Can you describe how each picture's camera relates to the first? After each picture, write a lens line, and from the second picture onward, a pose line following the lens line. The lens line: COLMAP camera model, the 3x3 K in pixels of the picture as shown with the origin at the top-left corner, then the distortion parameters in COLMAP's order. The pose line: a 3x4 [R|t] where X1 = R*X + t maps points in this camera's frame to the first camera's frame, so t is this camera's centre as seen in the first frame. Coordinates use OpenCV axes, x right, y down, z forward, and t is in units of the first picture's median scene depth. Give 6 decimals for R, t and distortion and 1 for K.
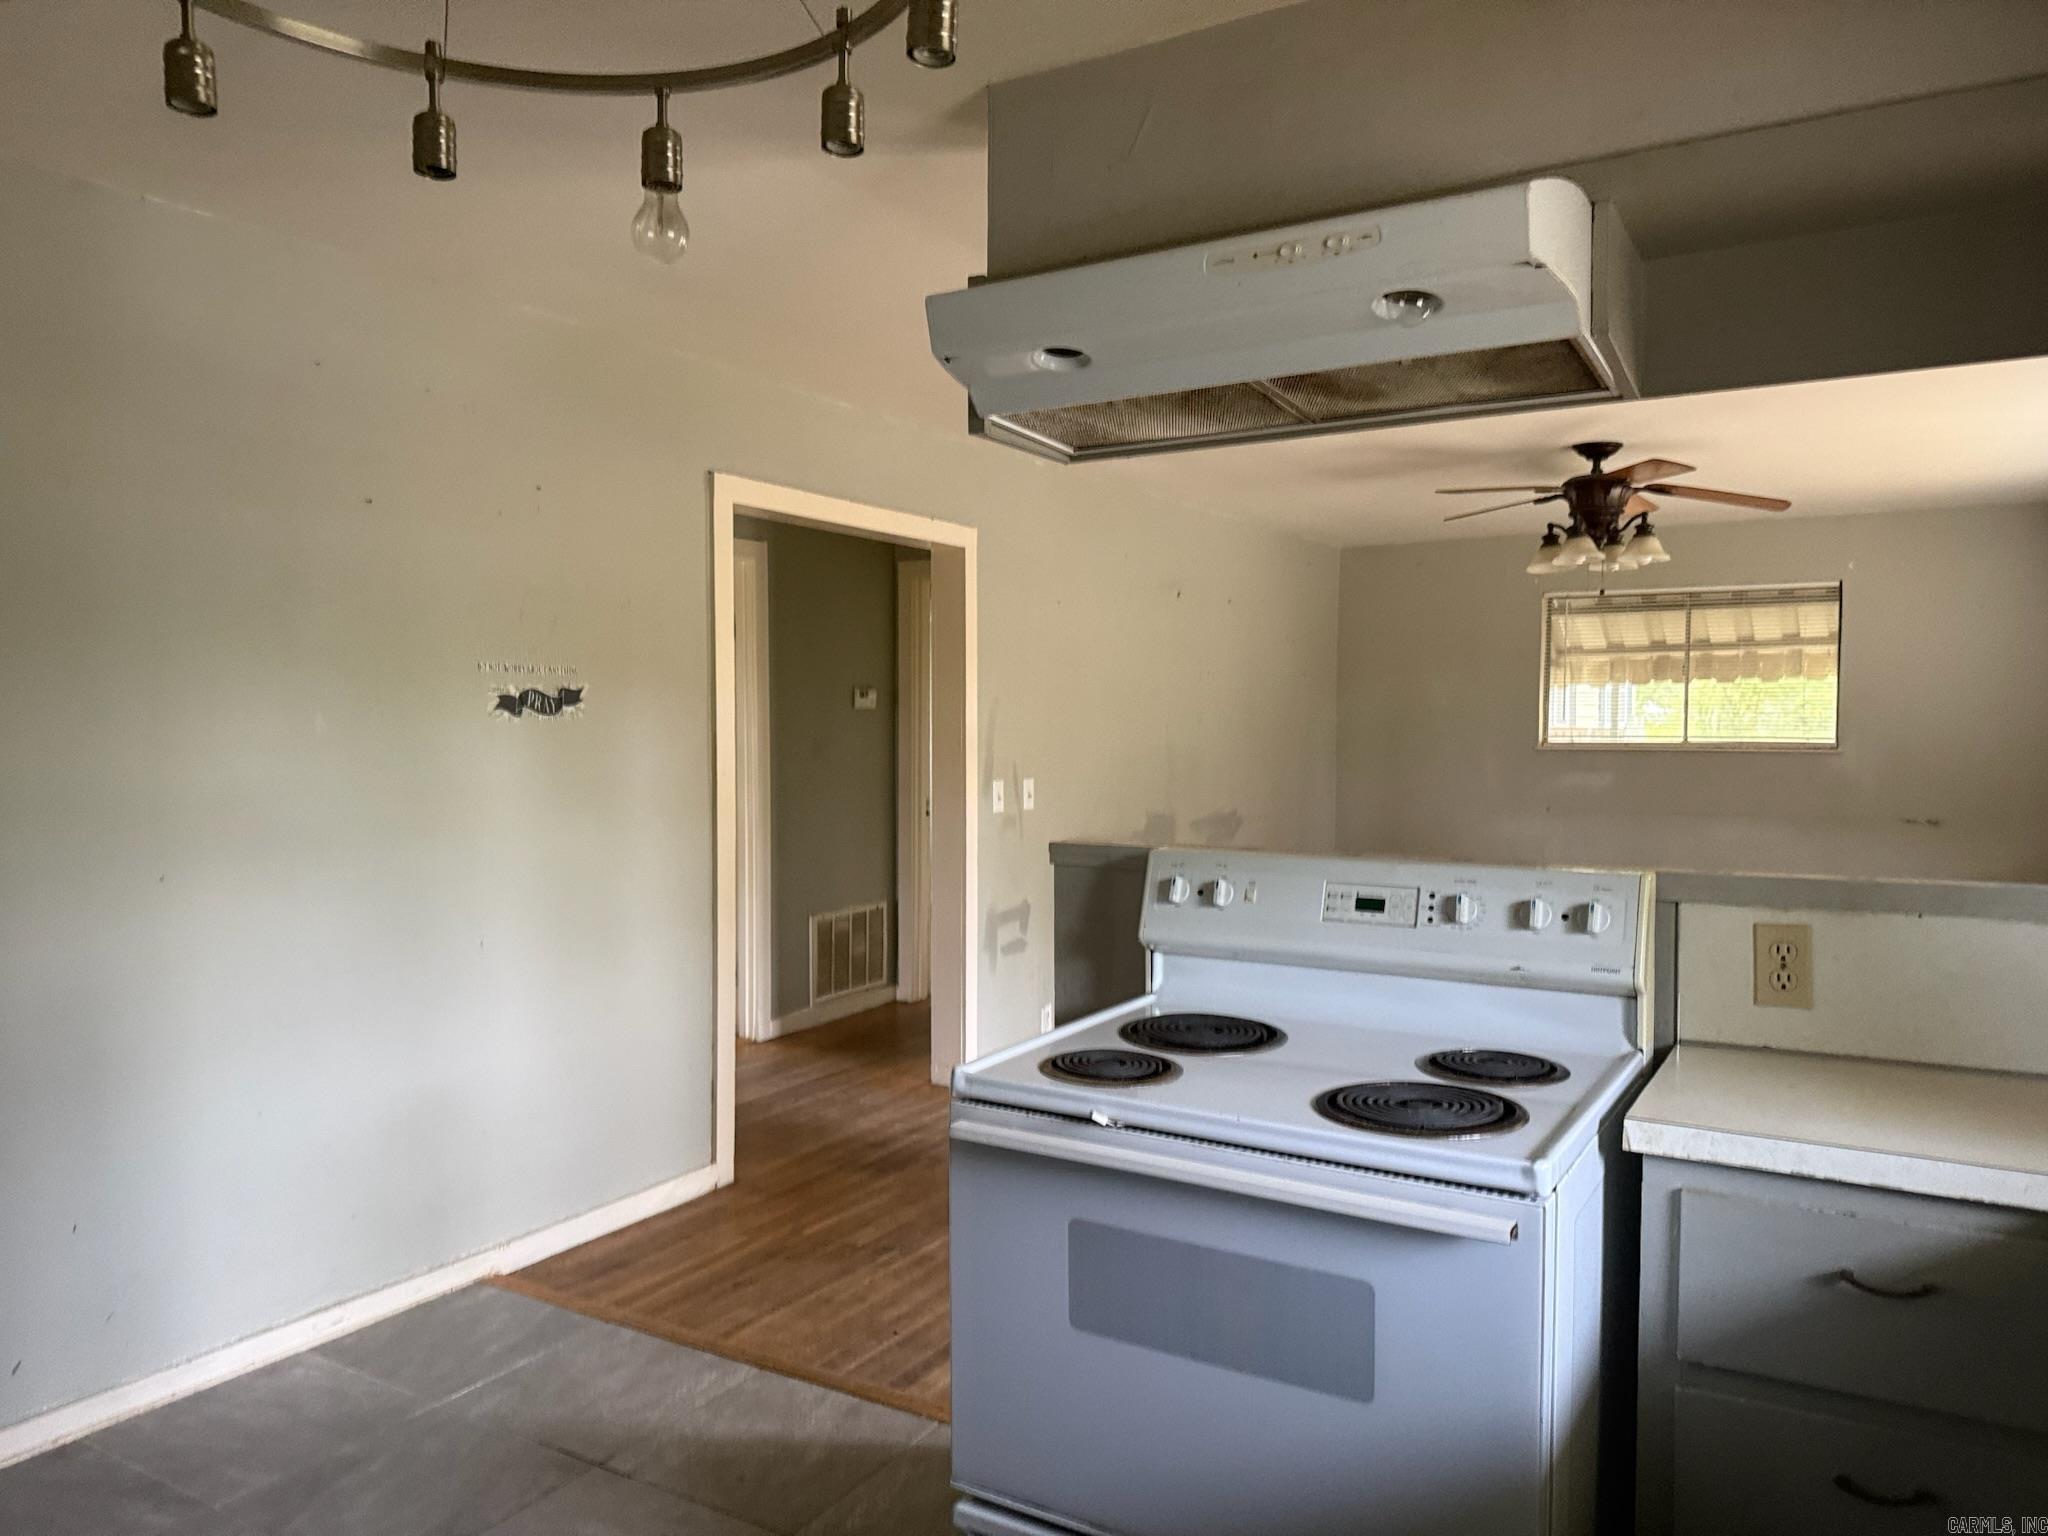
lens RADIAL K [[1438.7, 0, 1035.3], [0, 1438.7, 793.9], [0, 0, 1]] dist [0.063189, -0.080358]
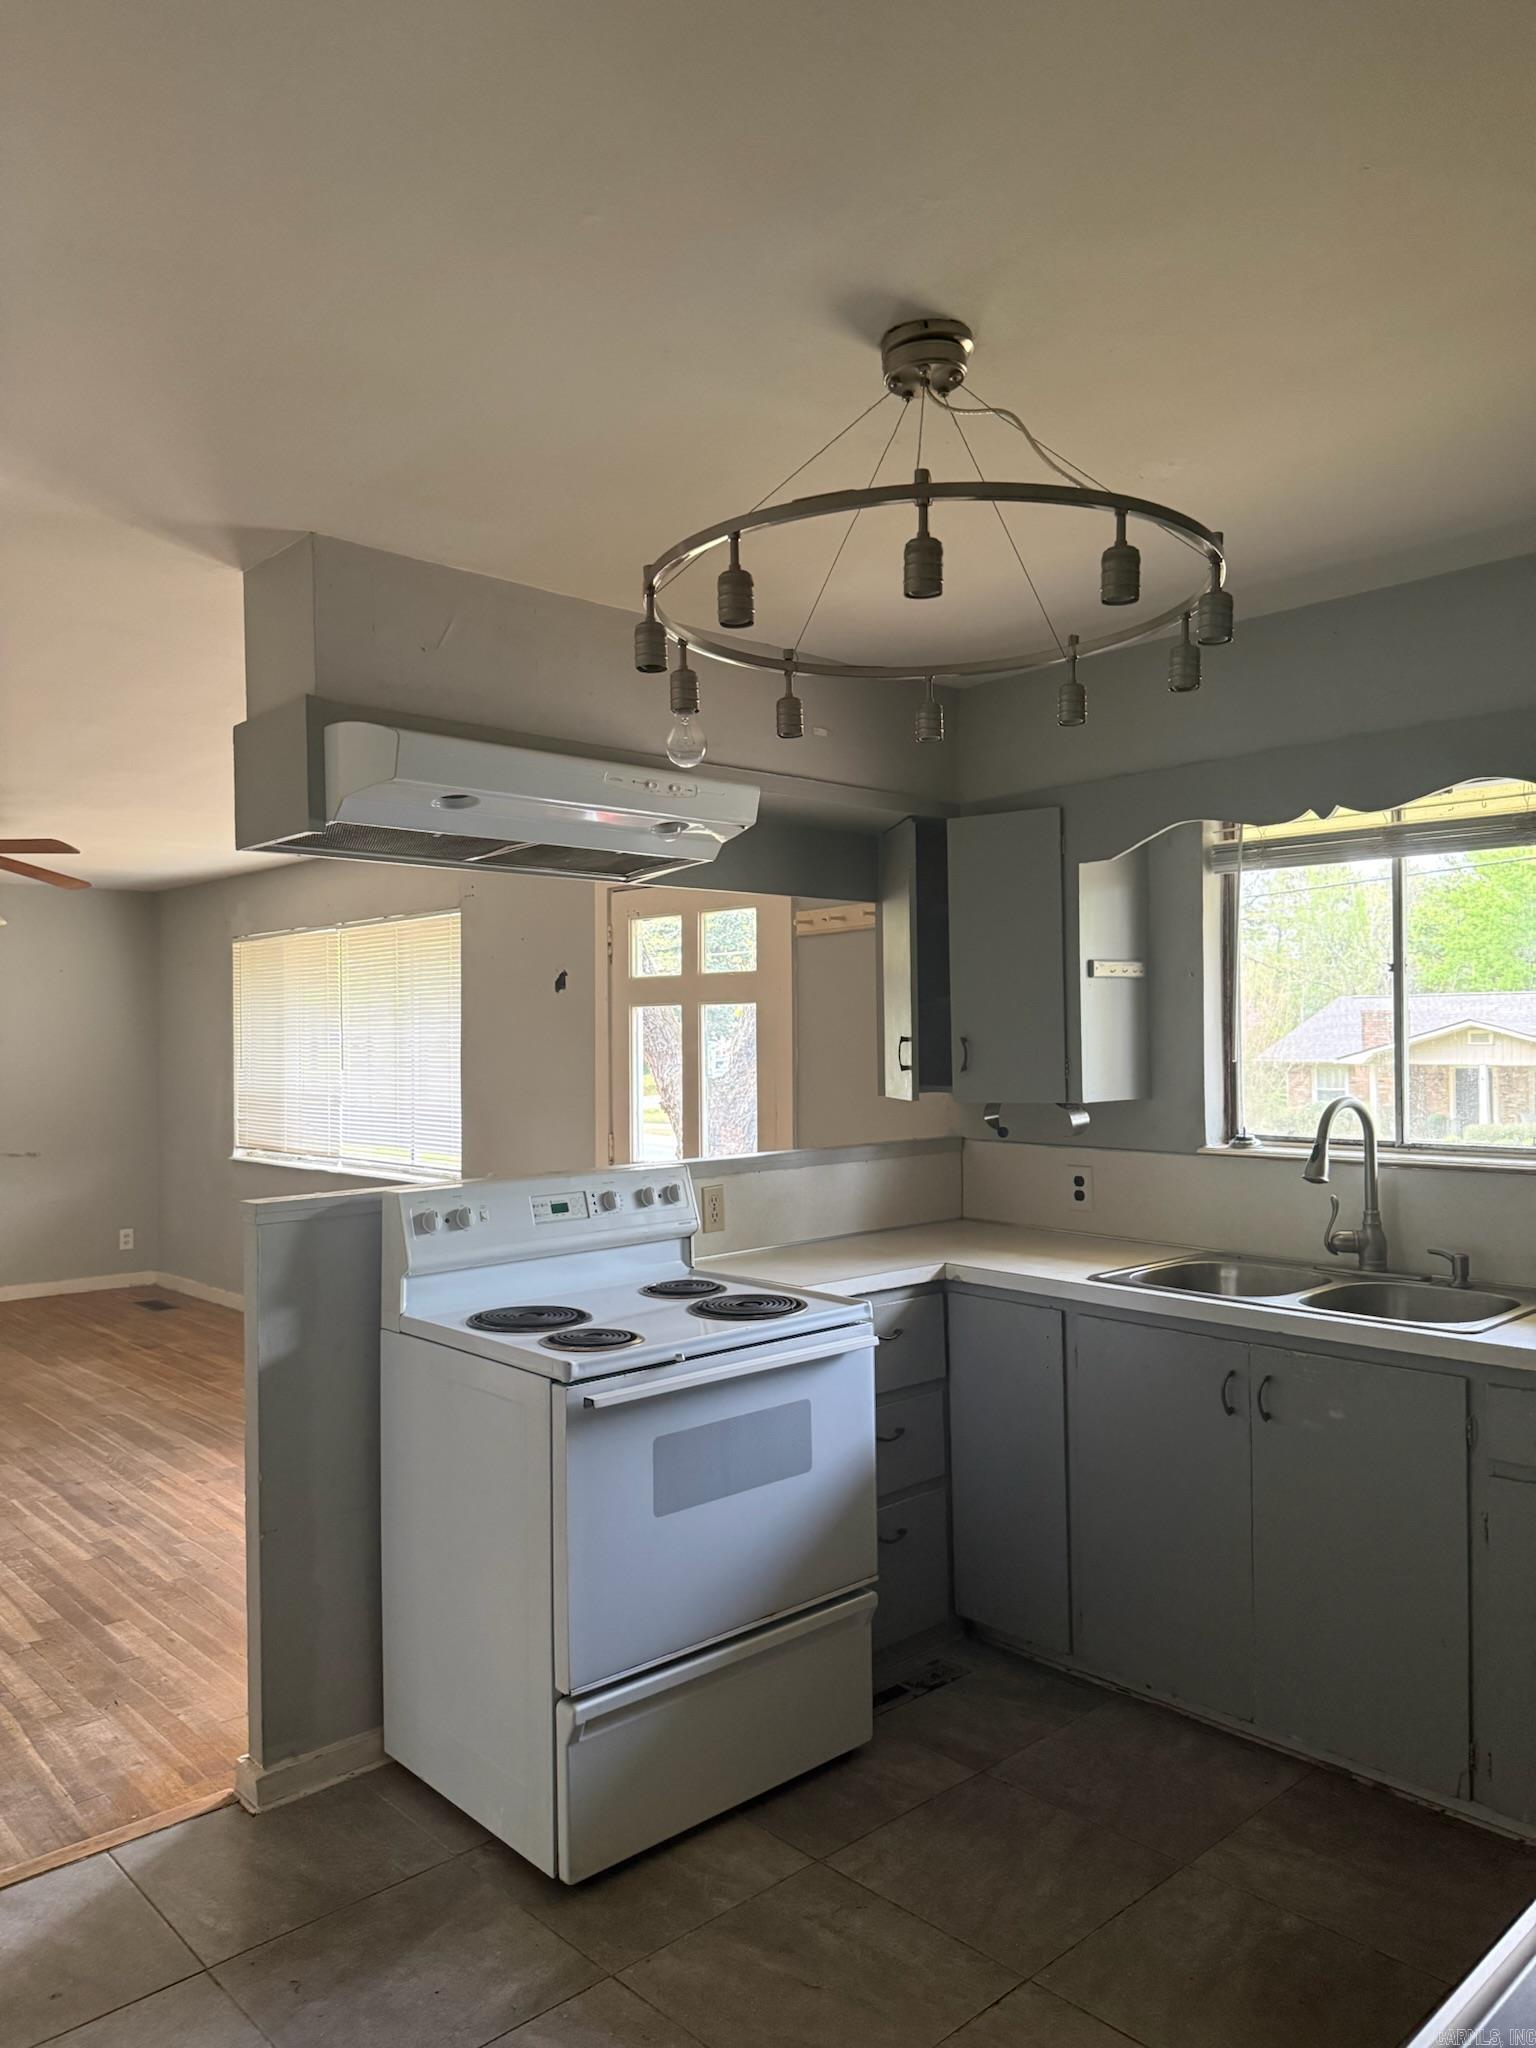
lens RADIAL K [[1438.7, 0, 743.4], [0, 1438.7, 1029.5], [0, 0, 1]] dist [0.063189, -0.080358]
pose [[0.291504, -0.001316, 0.956569, -0.316354], [0.066324, 0.997620, -0.018839, -0.017932], [-0.954268, 0.068935, 0.290897, 0.114691]]
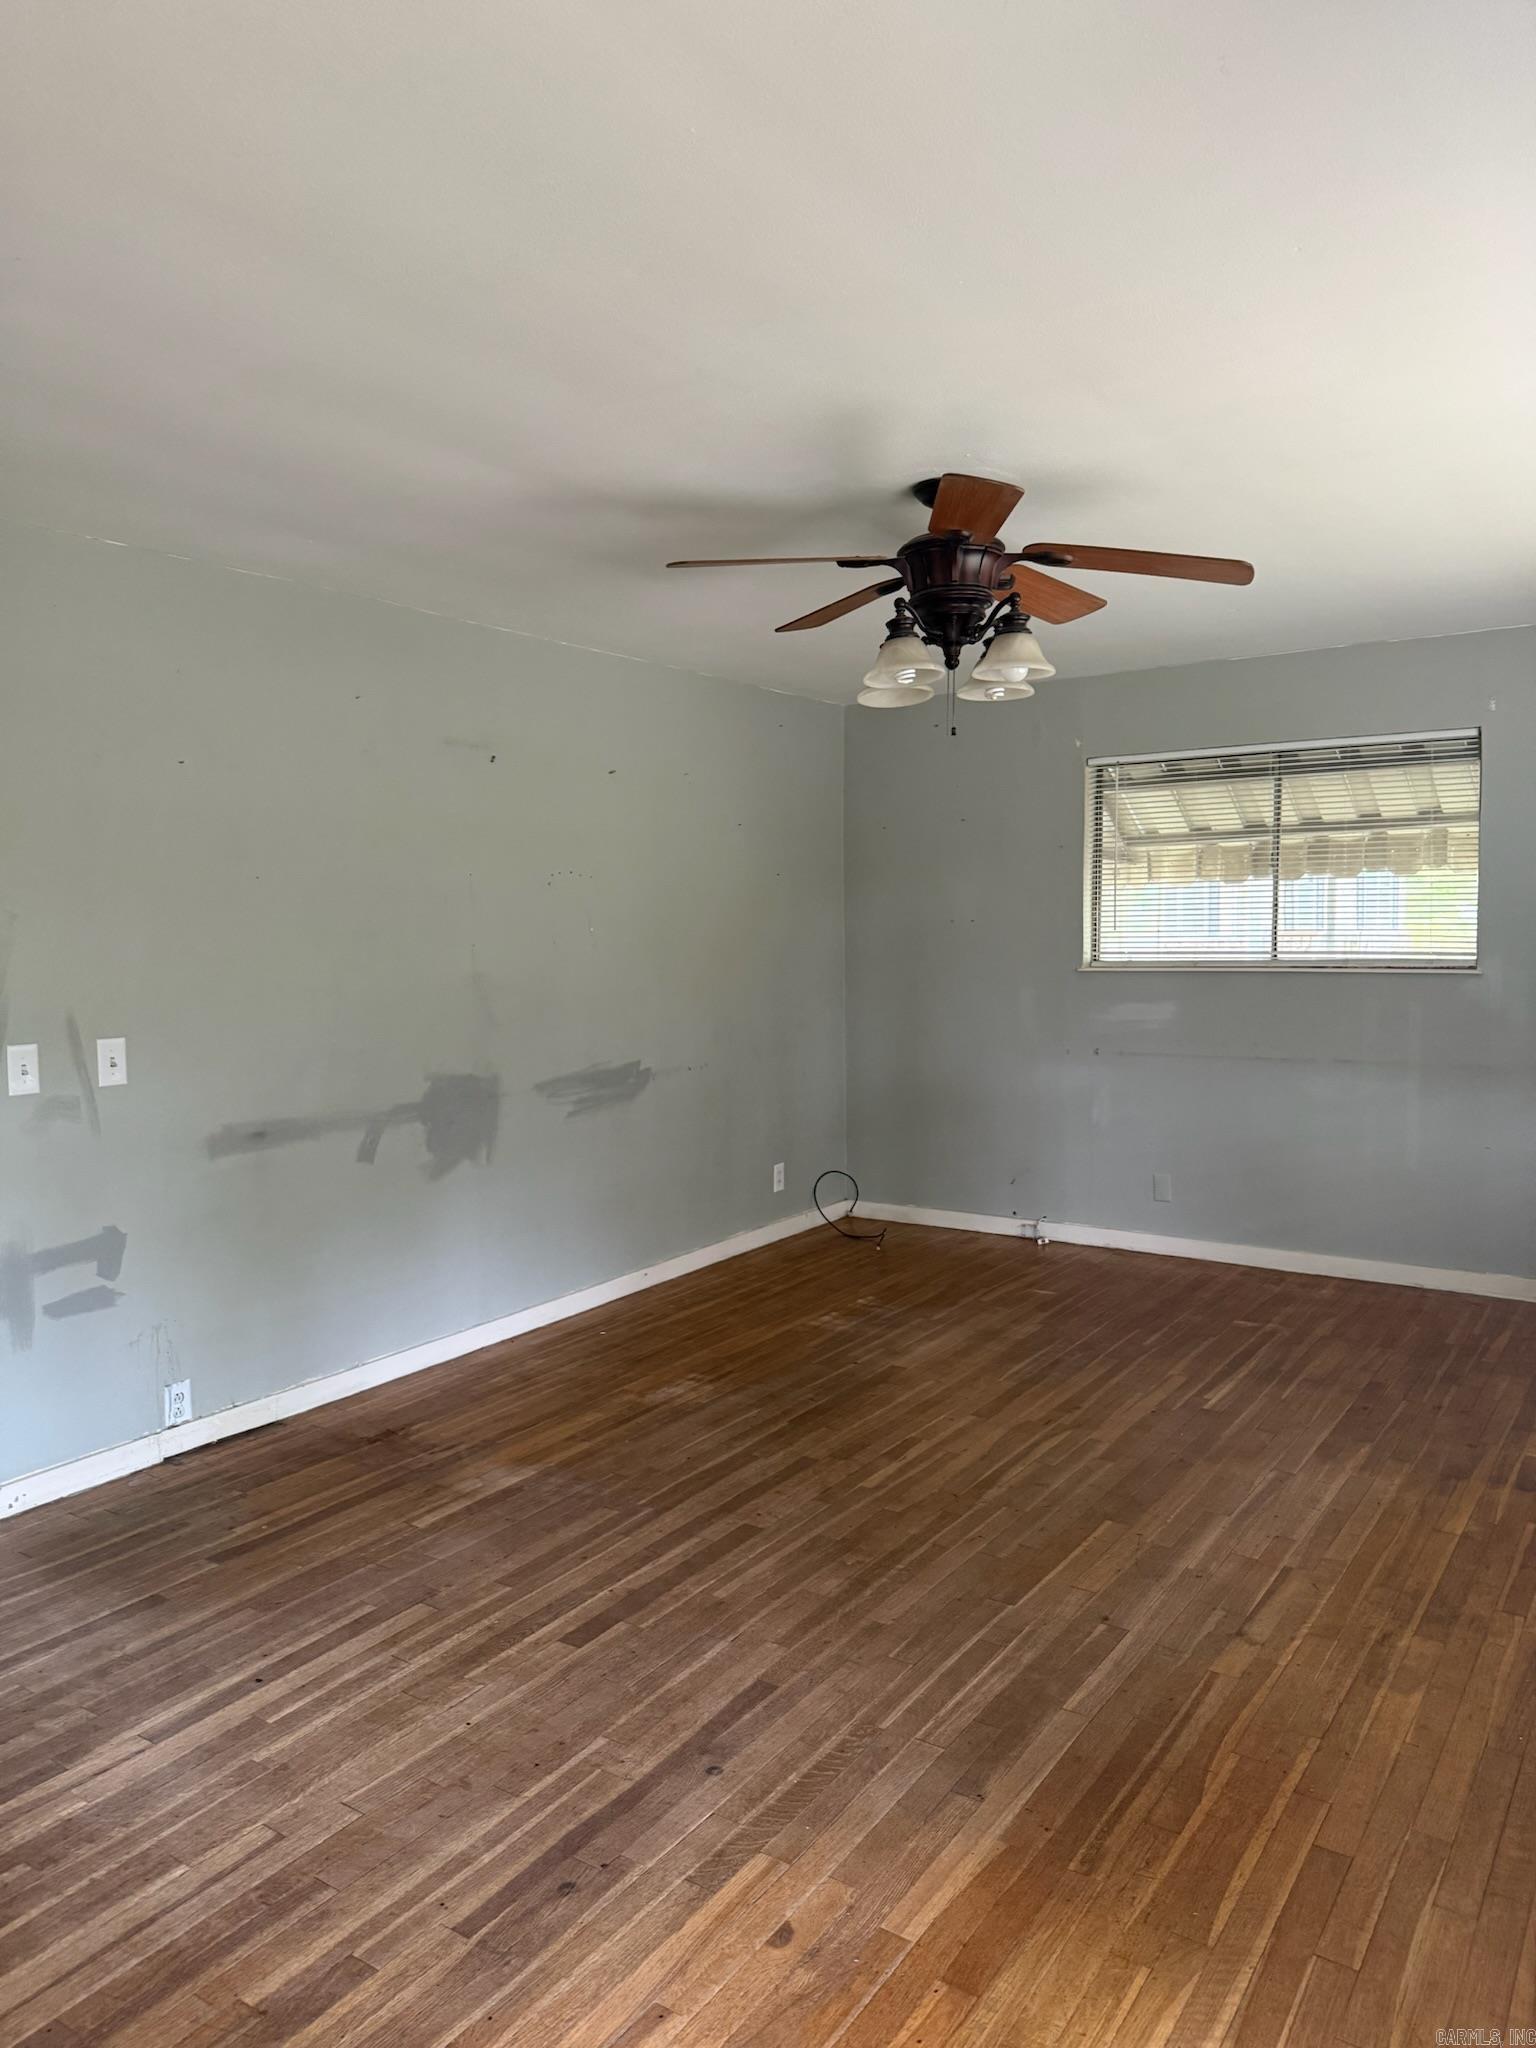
lens RADIAL K [[1438.7, 0, 765.7], [0, 1438.7, 1030.7], [0, 0, 1]] dist [0.063189, -0.080358]
pose [[0.998288, -0.009743, -0.057672, 0.250874], [0.010872, 0.999755, 0.019295, -0.018372], [0.057470, -0.019889, 0.998149, 0.281647]]
